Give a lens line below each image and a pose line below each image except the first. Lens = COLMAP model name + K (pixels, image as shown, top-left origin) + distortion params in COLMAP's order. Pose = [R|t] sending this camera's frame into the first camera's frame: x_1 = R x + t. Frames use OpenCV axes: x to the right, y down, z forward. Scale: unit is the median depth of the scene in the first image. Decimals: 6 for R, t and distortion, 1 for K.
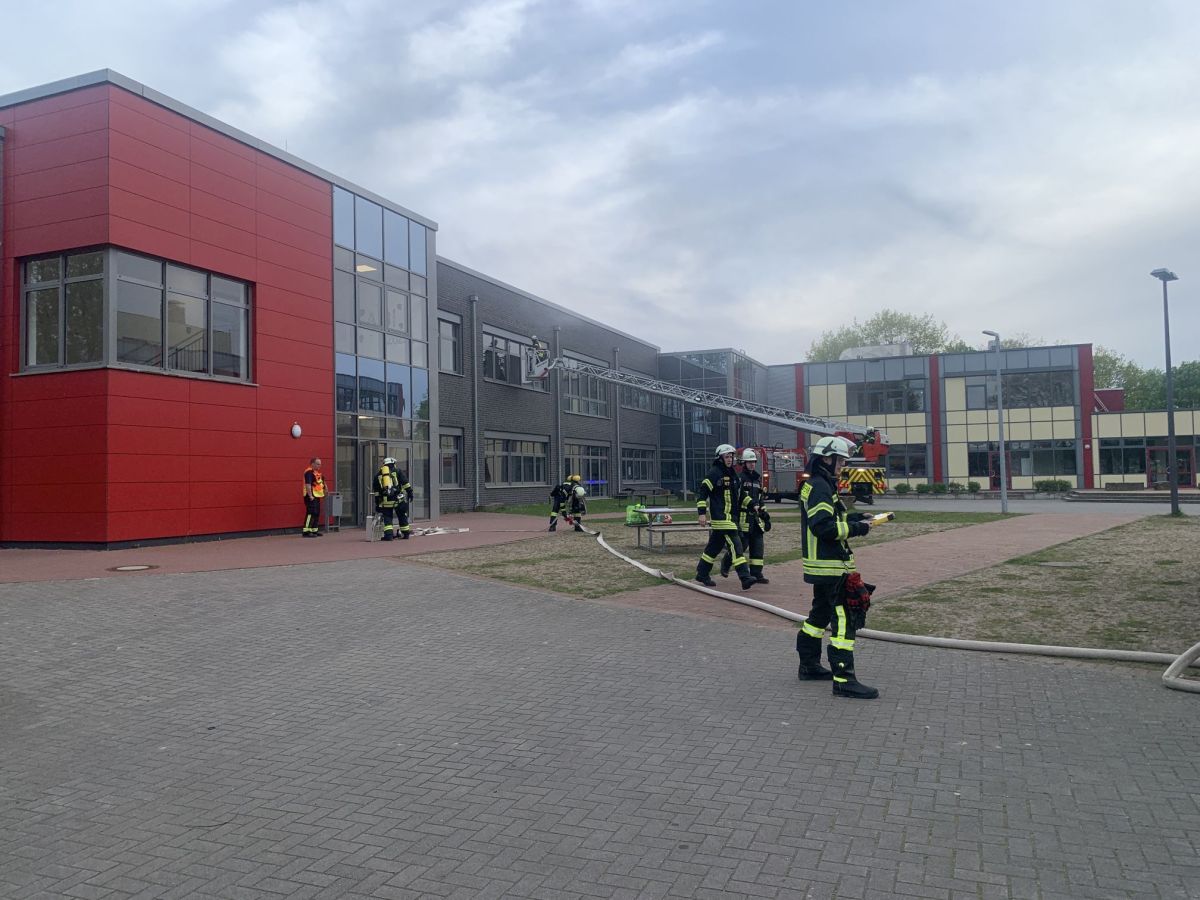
lens RADIAL K [[913.6, 0, 599.7], [0, 913.6, 453.0], [0, 0, 1]] dist [0.015572, -0.016352]
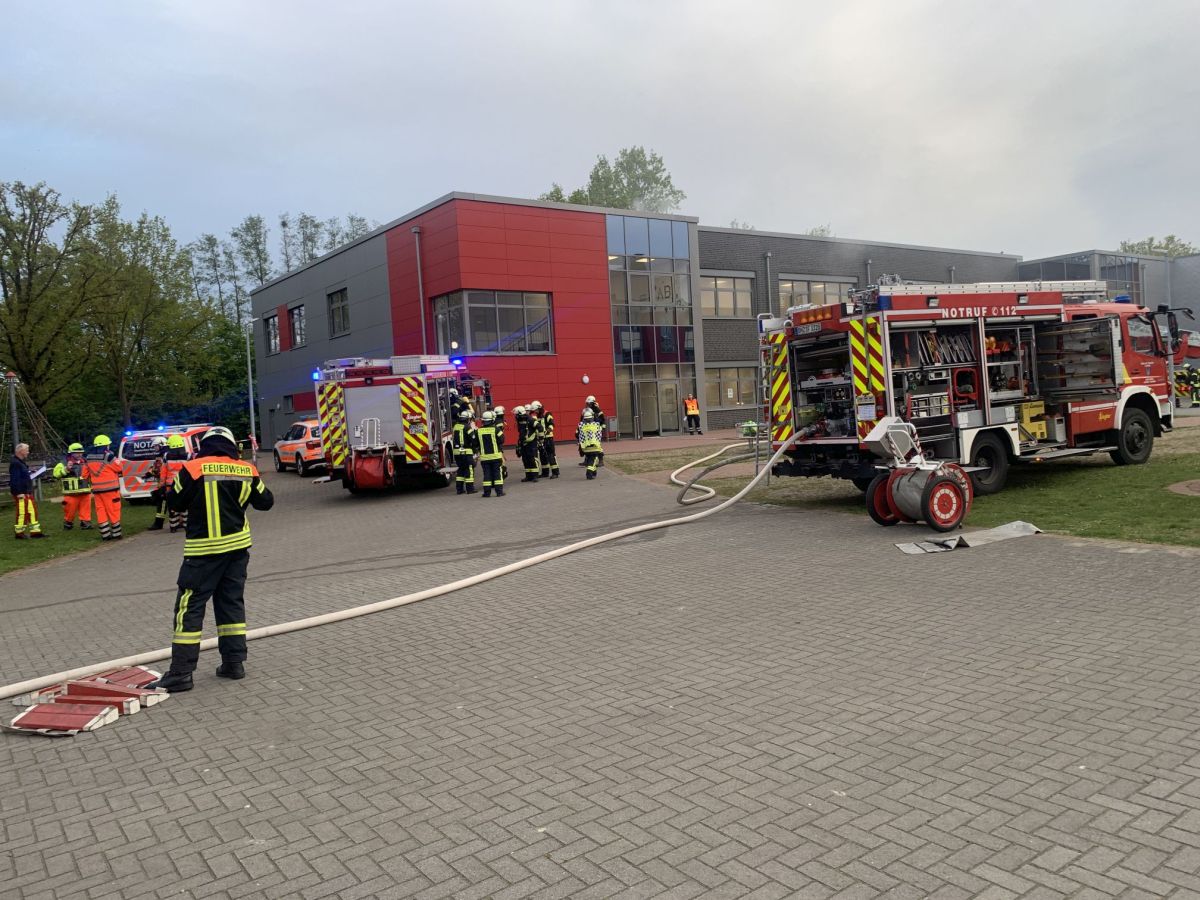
lens RADIAL K [[913.6, 0, 578.1], [0, 913.6, 464.5], [0, 0, 1]] dist [0.015572, -0.016352]
pose [[0.853138, -0.005255, -0.521659, 0.199658], [0.060406, 0.994218, 0.088774, -0.008108], [0.518177, -0.107247, 0.848523, -0.153551]]
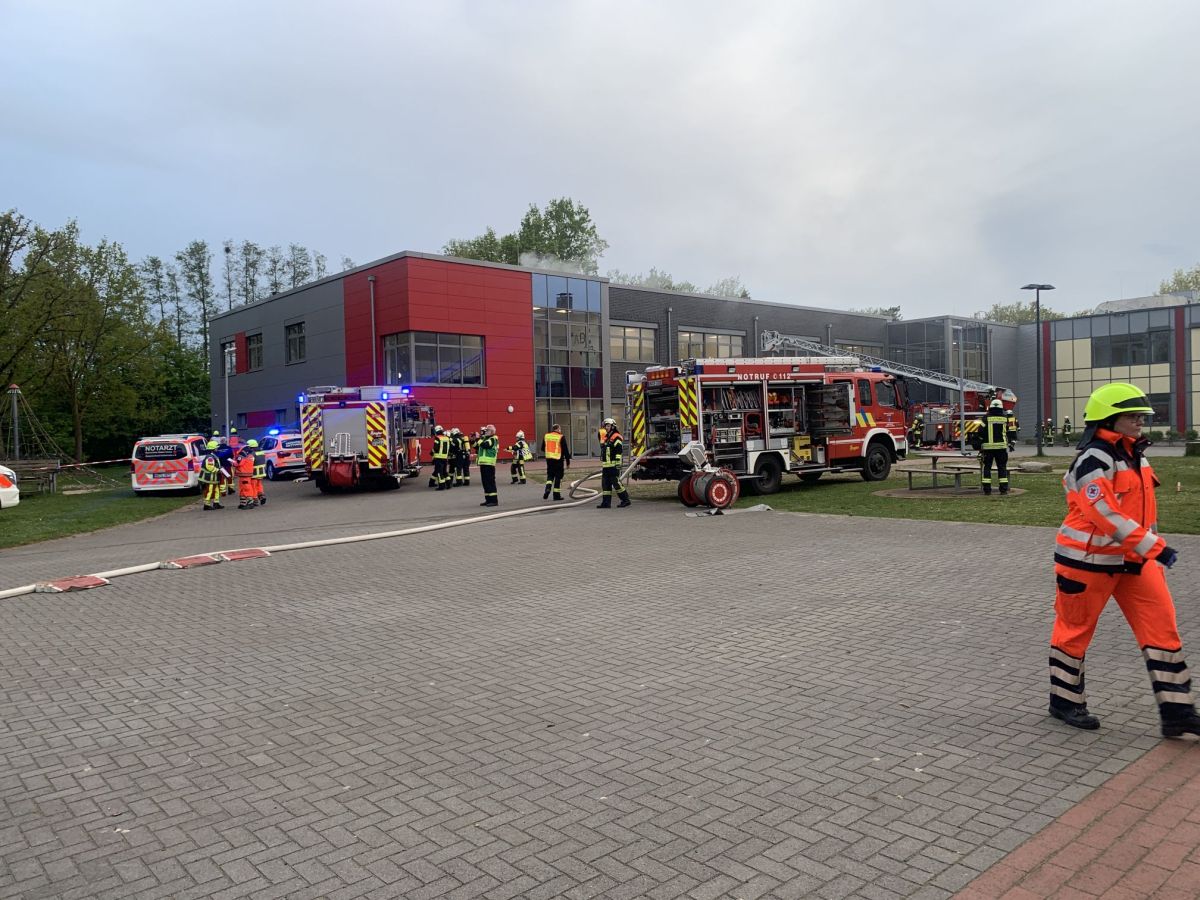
lens RADIAL K [[913.6, 0, 594.2], [0, 913.6, 441.0], [0, 0, 1]] dist [0.015572, -0.016352]
pose [[0.901190, -0.005230, -0.433392, 0.266869], [0.022605, 0.999133, 0.034947, -0.008614], [0.432834, -0.041291, 0.900528, -0.263143]]
